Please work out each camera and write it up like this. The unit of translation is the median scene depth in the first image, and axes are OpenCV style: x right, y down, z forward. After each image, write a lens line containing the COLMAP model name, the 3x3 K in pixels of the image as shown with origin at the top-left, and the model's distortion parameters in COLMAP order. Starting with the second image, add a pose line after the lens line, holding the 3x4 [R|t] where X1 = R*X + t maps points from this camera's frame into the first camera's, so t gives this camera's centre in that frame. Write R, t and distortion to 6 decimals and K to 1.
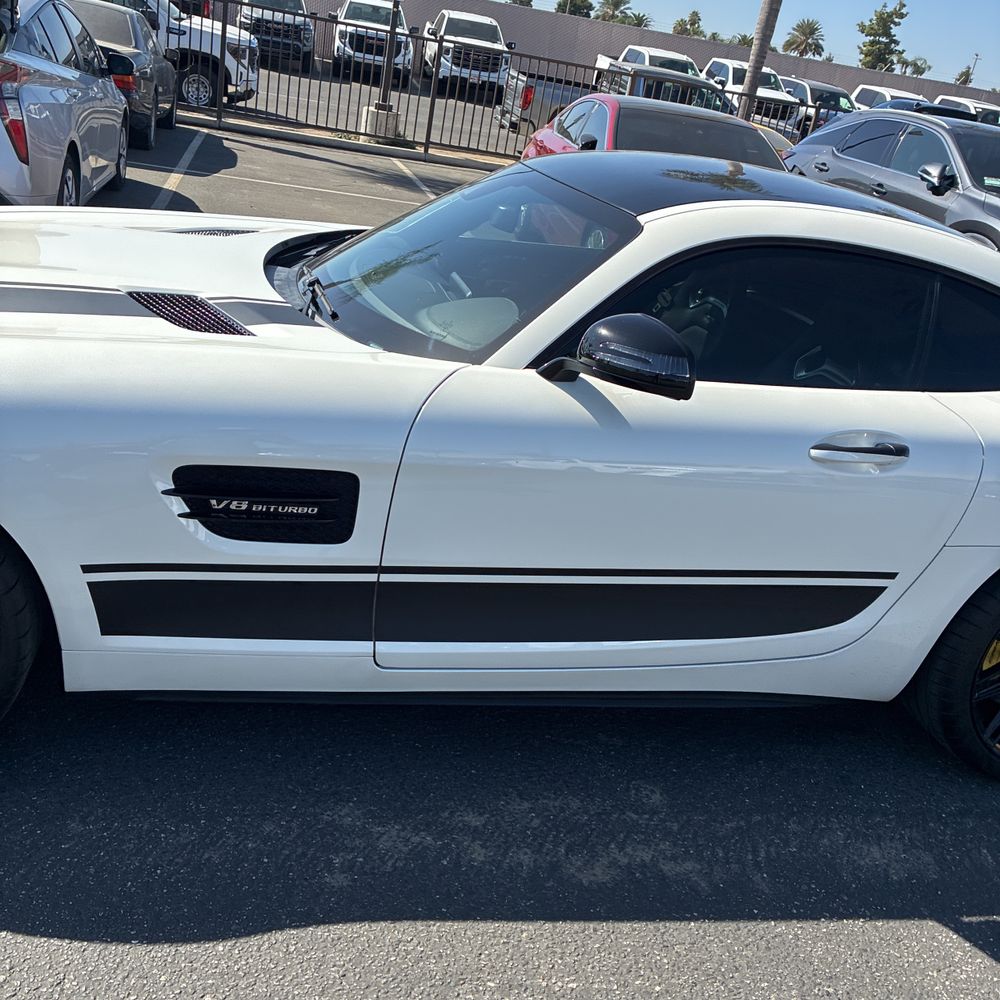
lens RADIAL K [[1001.7, 0, 476.8], [0, 1001.7, 496.4], [0, 0, 1]] dist [0.009862, 0.024535]
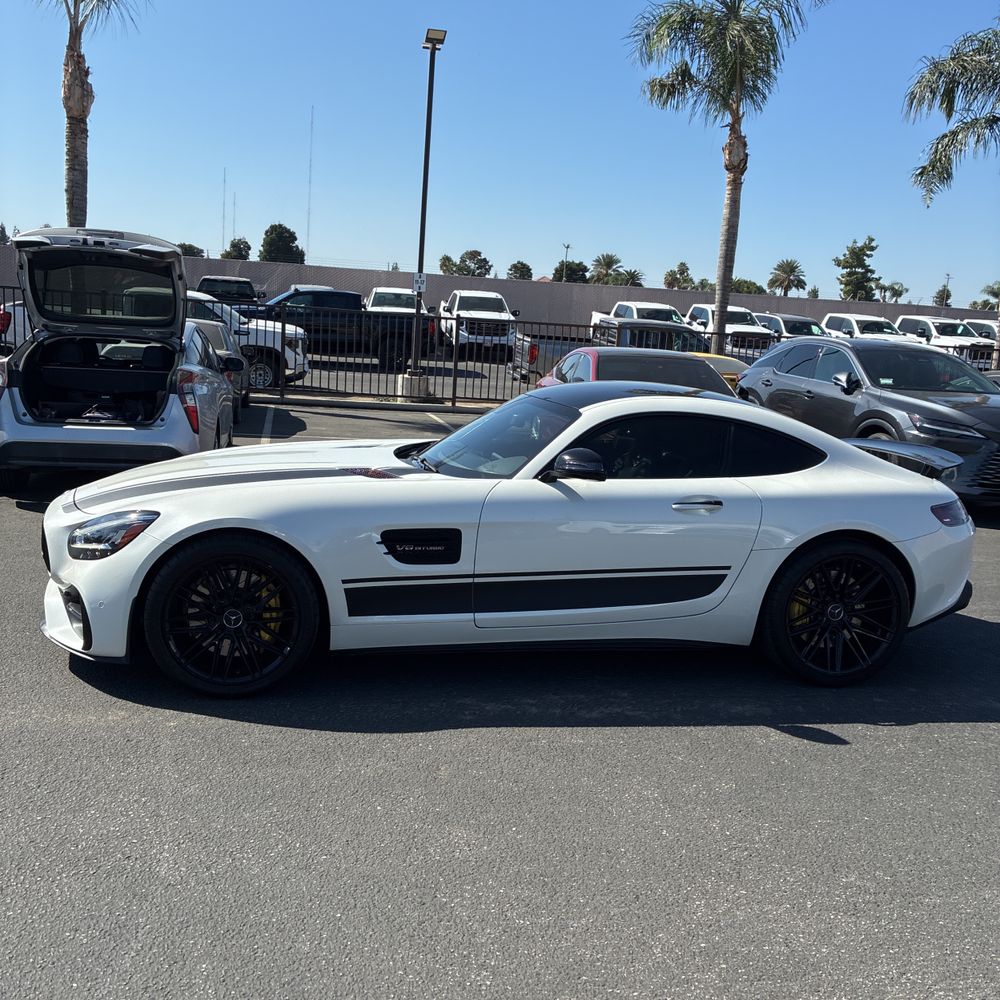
lens RADIAL K [[1005.8, 0, 488.7], [0, 1005.8, 517.2], [0, 0, 1]] dist [0.014583, 0.009290]
pose [[0.995124, -0.097364, -0.015769, -0.002745], [0.091575, 0.971425, -0.218971, 0.055957], [0.036638, 0.216459, 0.975604, -0.147310]]
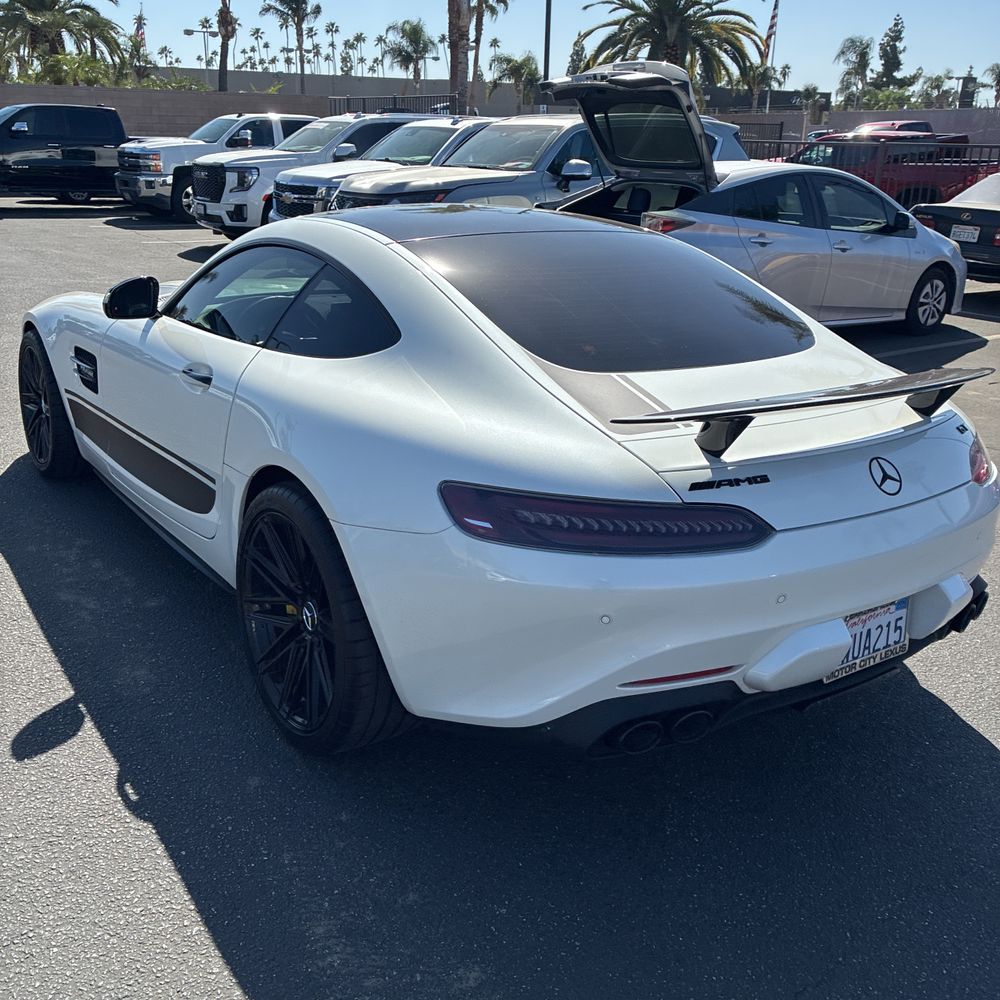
lens RADIAL K [[997.7, 0, 499.5], [0, 997.7, 512.5], [0, 0, 1]] dist [0.008146, -0.005743]
pose [[0.399651, 0.174904, -0.899827, 0.259739], [-0.330286, 0.943170, 0.036635, -0.007962], [0.855097, 0.282559, 0.434707, 0.114169]]
